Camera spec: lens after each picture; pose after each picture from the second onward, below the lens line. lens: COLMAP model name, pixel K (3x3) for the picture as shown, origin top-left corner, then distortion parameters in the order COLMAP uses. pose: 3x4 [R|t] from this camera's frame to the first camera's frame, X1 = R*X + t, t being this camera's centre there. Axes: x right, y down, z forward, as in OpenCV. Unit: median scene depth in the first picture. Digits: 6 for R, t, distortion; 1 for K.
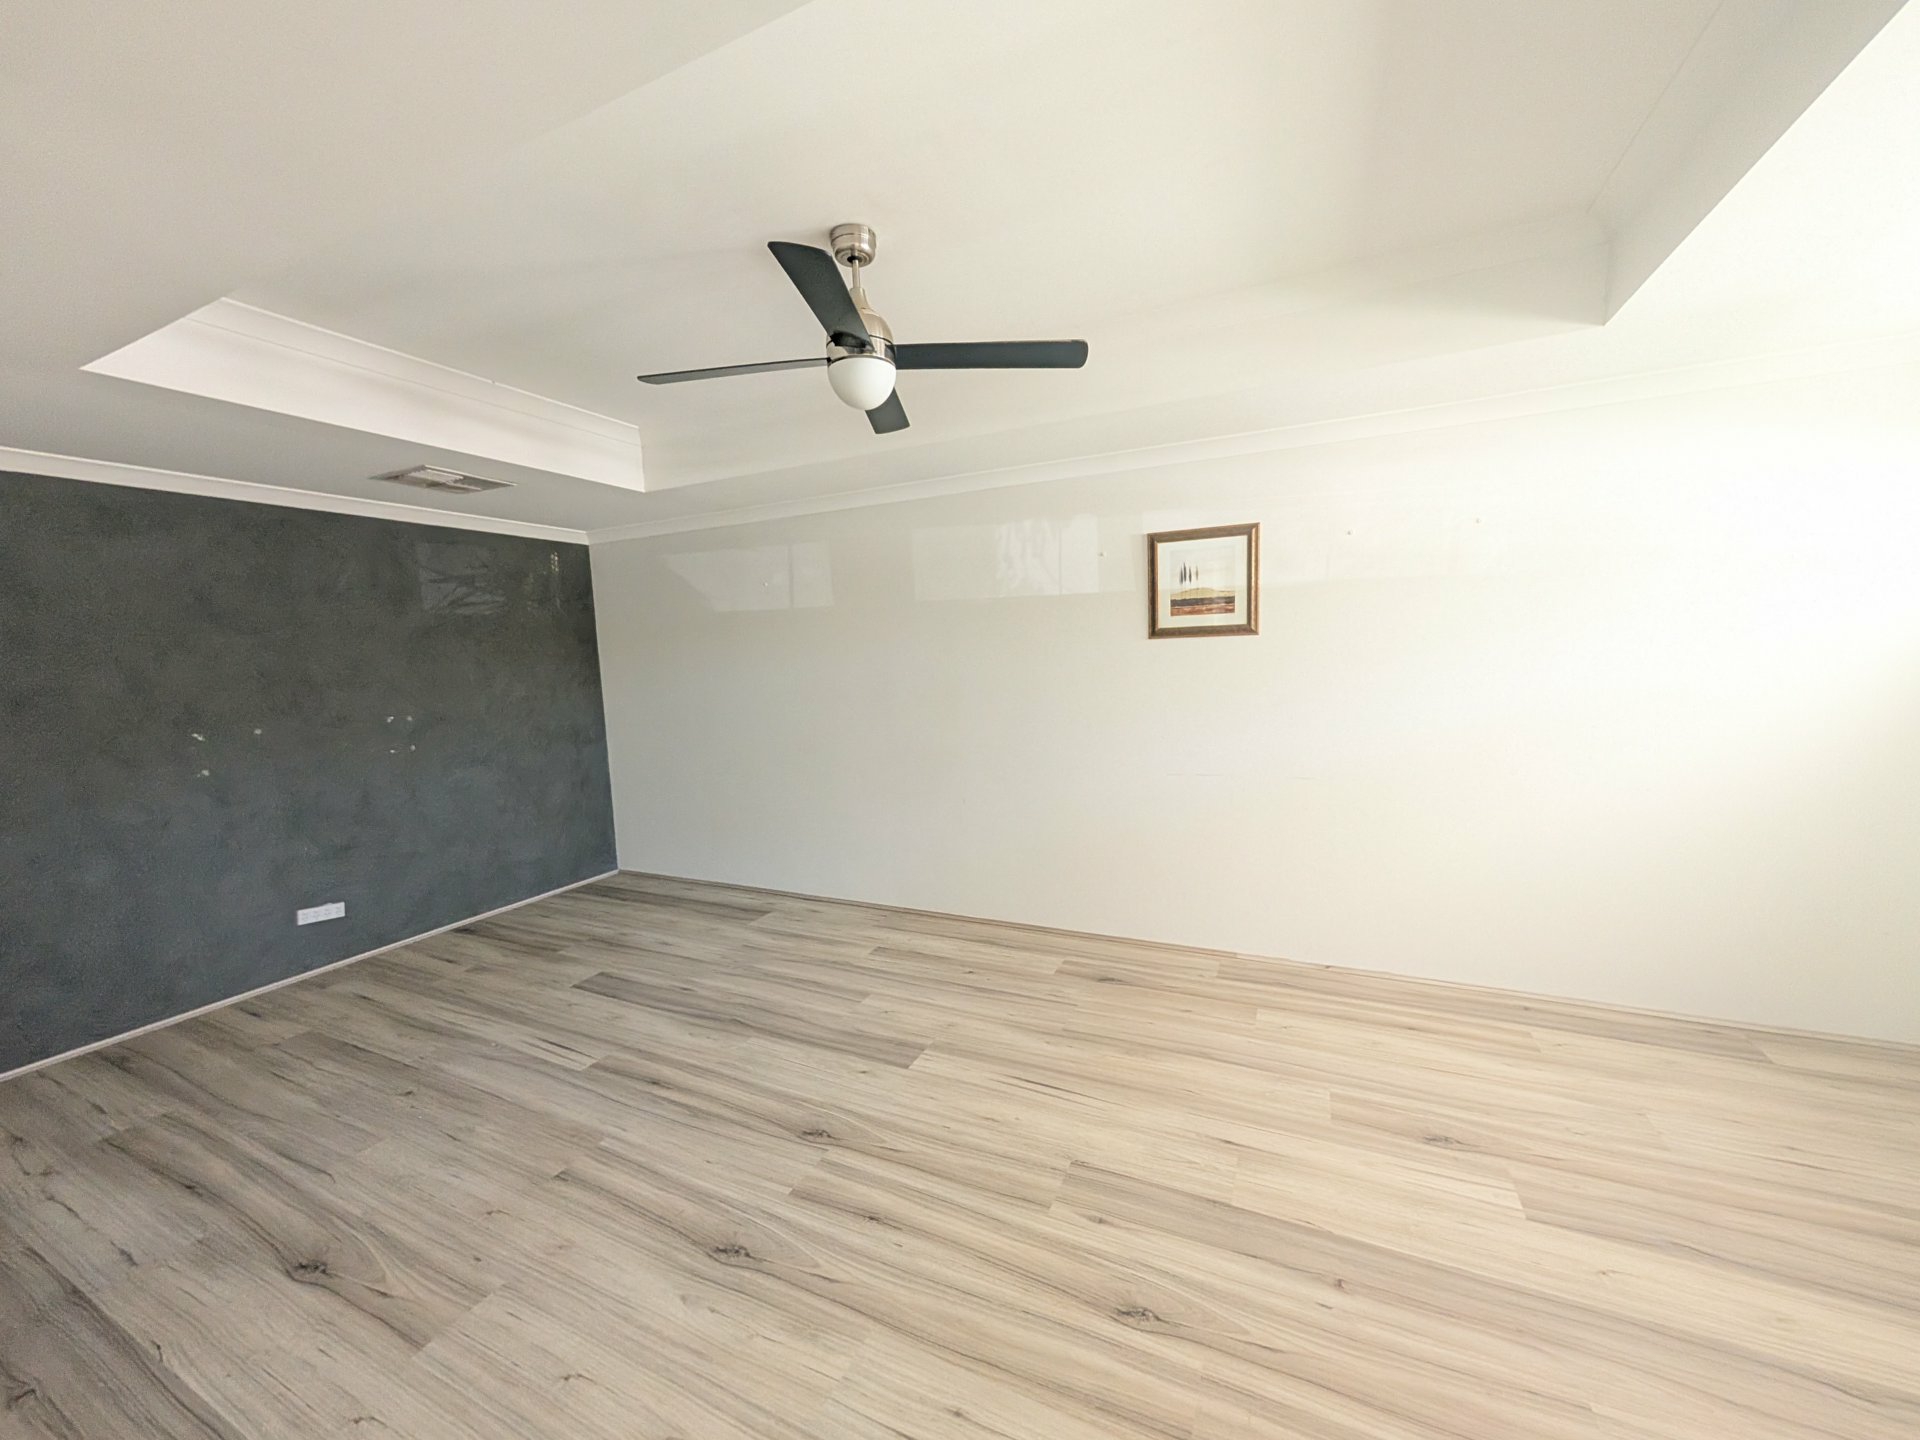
lens RADIAL K [[725.8, 0, 966.3], [0, 725.8, 733.7], [0, 0, 1]] dist [-0.000880, 0.000061]
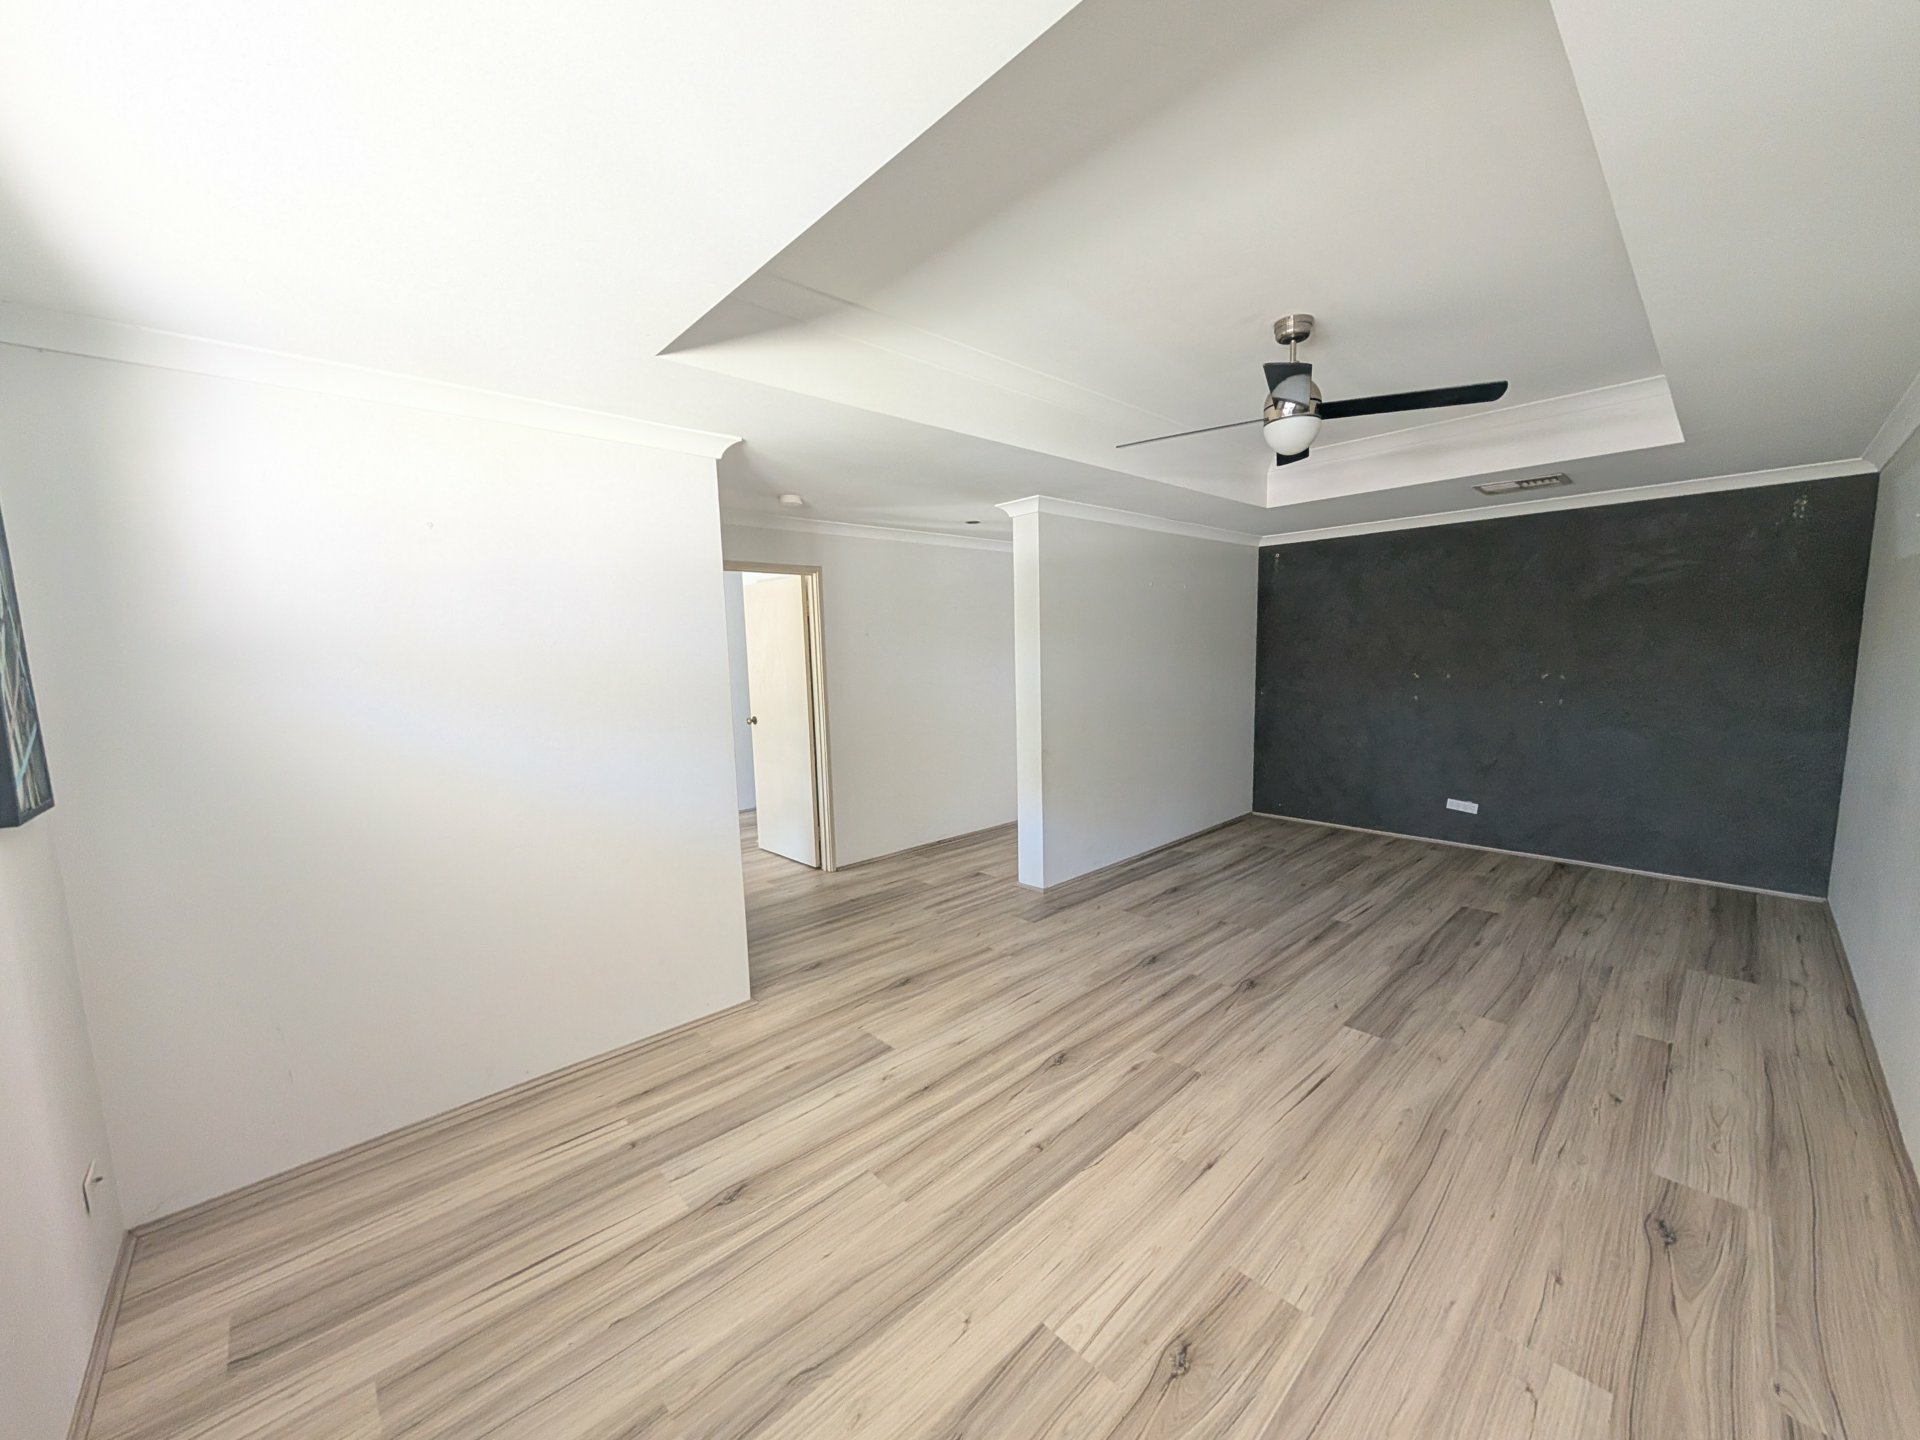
lens RADIAL K [[725.8, 0, 966.3], [0, 725.8, 733.7], [0, 0, 1]] dist [-0.000880, 0.000061]
pose [[-0.363822, 0.154927, -0.918494, 1.004221], [-0.067986, 0.979024, 0.192066, -0.133852], [0.928984, 0.132322, -0.345658, 0.746594]]
